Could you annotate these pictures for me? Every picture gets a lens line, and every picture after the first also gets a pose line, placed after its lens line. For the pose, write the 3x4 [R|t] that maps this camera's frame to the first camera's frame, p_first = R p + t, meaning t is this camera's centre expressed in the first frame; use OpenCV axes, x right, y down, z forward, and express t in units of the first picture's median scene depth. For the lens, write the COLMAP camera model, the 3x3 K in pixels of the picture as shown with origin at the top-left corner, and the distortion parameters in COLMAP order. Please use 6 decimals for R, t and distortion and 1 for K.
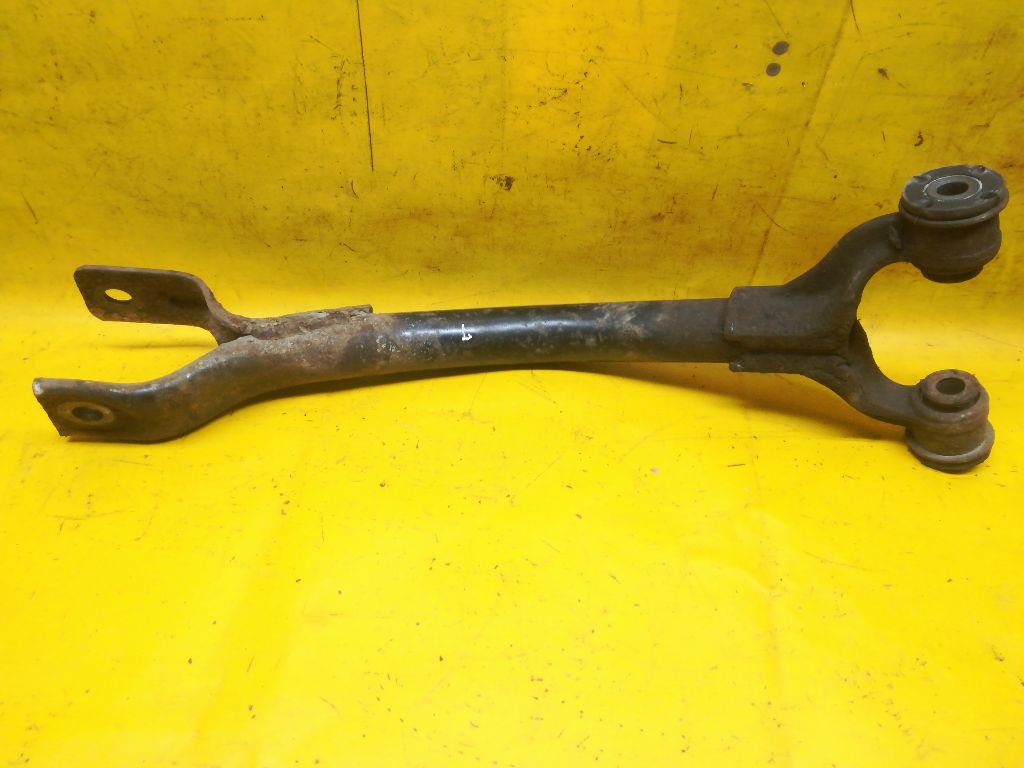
lens RADIAL K [[782.7, 0, 511.2], [0, 782.7, 453.4], [0, 0, 1]] dist [0.060432, -0.060193]
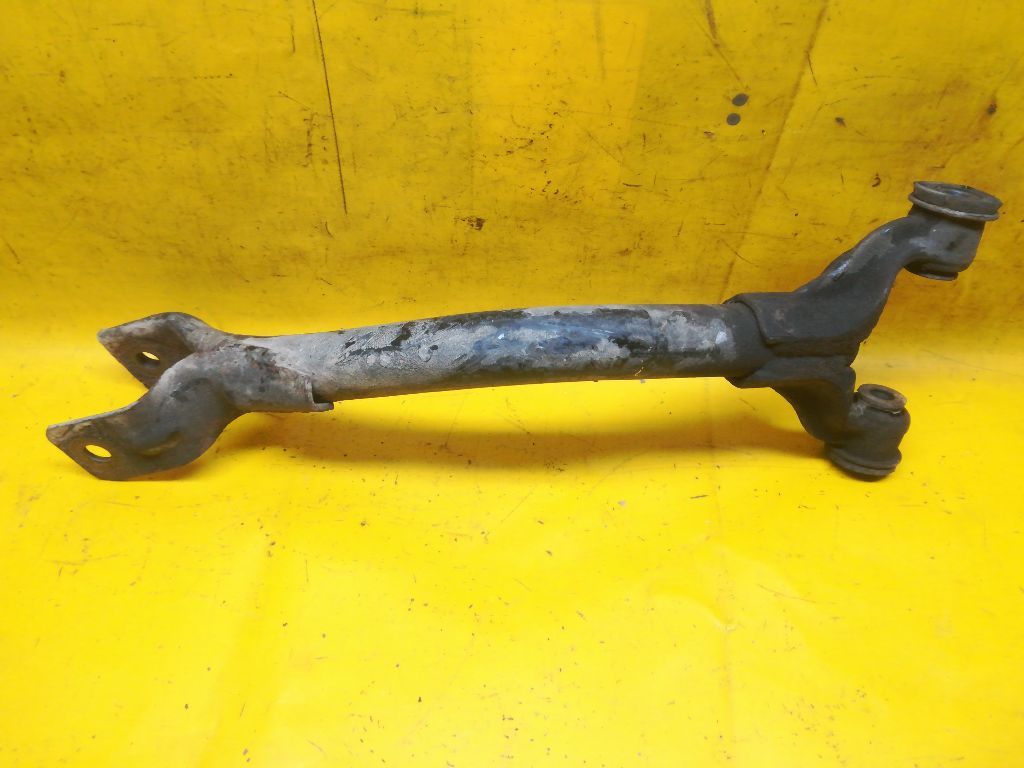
lens RADIAL K [[784.3, 0, 513.4], [0, 784.3, 447.9], [0, 0, 1]] dist [0.060744, -0.066669]
pose [[0.999854, -0.015496, 0.007137, 0.030762], [0.014918, 0.997073, 0.074989, -0.134903], [-0.008278, -0.074872, 0.997159, -0.047173]]
